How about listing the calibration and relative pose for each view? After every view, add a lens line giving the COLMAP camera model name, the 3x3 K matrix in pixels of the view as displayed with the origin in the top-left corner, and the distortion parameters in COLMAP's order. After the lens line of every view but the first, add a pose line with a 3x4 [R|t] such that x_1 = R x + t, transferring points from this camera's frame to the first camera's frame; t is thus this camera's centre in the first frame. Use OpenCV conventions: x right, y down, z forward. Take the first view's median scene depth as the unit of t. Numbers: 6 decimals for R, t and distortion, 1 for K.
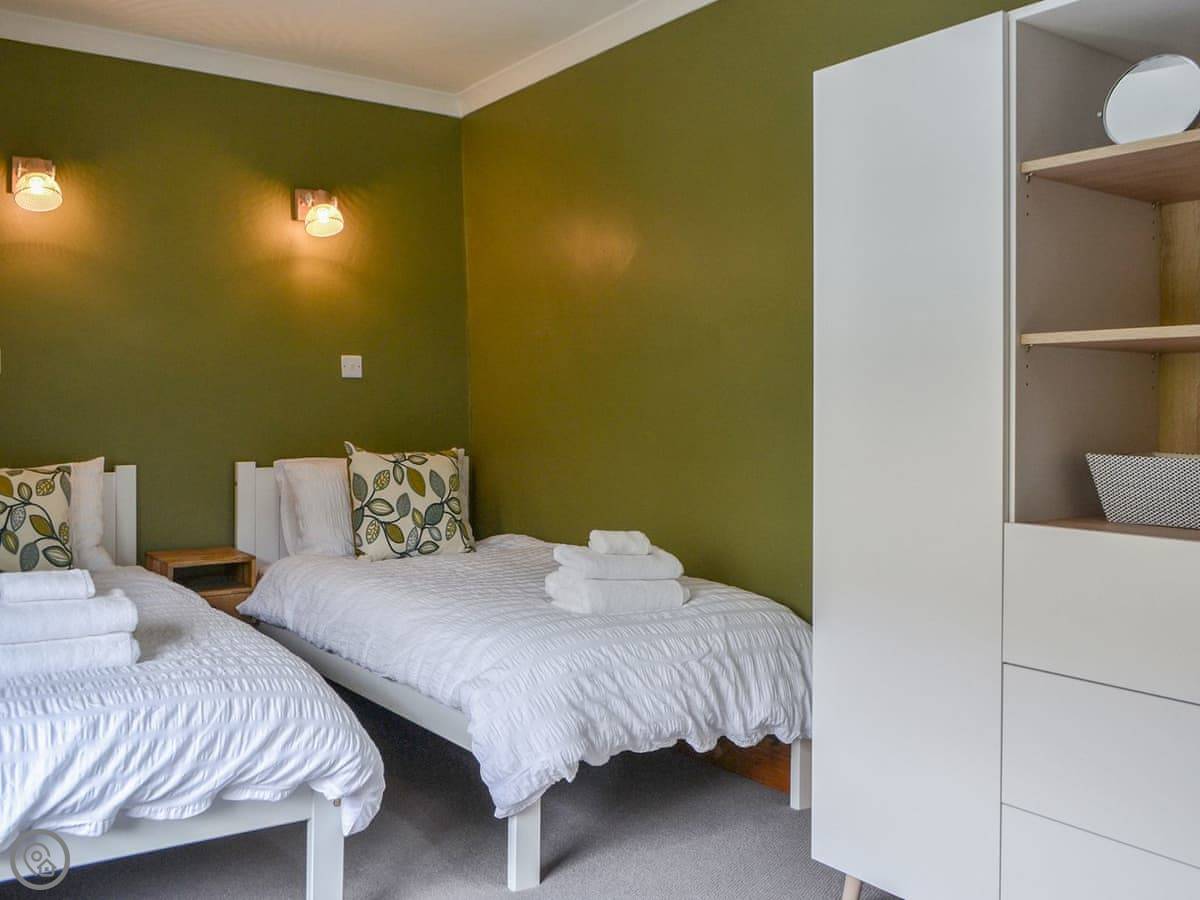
lens RADIAL K [[1126.2, 0, 602.3], [0, 1126.2, 471.0], [0, 0, 1]] dist [0.011140, 0.003507]
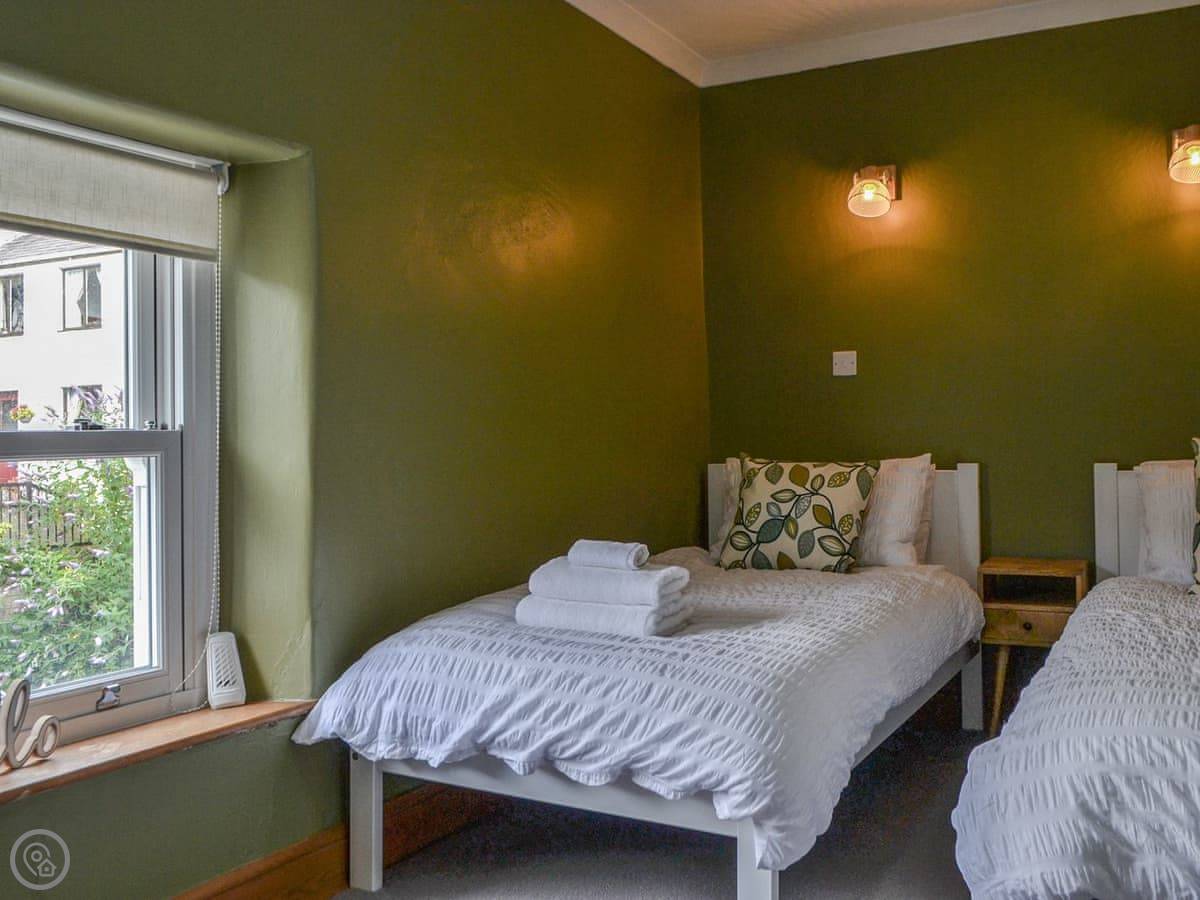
lens RADIAL K [[1126.2, 0, 602.3], [0, 1126.2, 471.0], [0, 0, 1]] dist [0.011140, 0.003507]
pose [[0.443984, 0.019564, -0.895821, 0.497934], [-0.035177, 0.999371, 0.004391, 0.013604], [0.895344, 0.029563, 0.444393, 0.488690]]
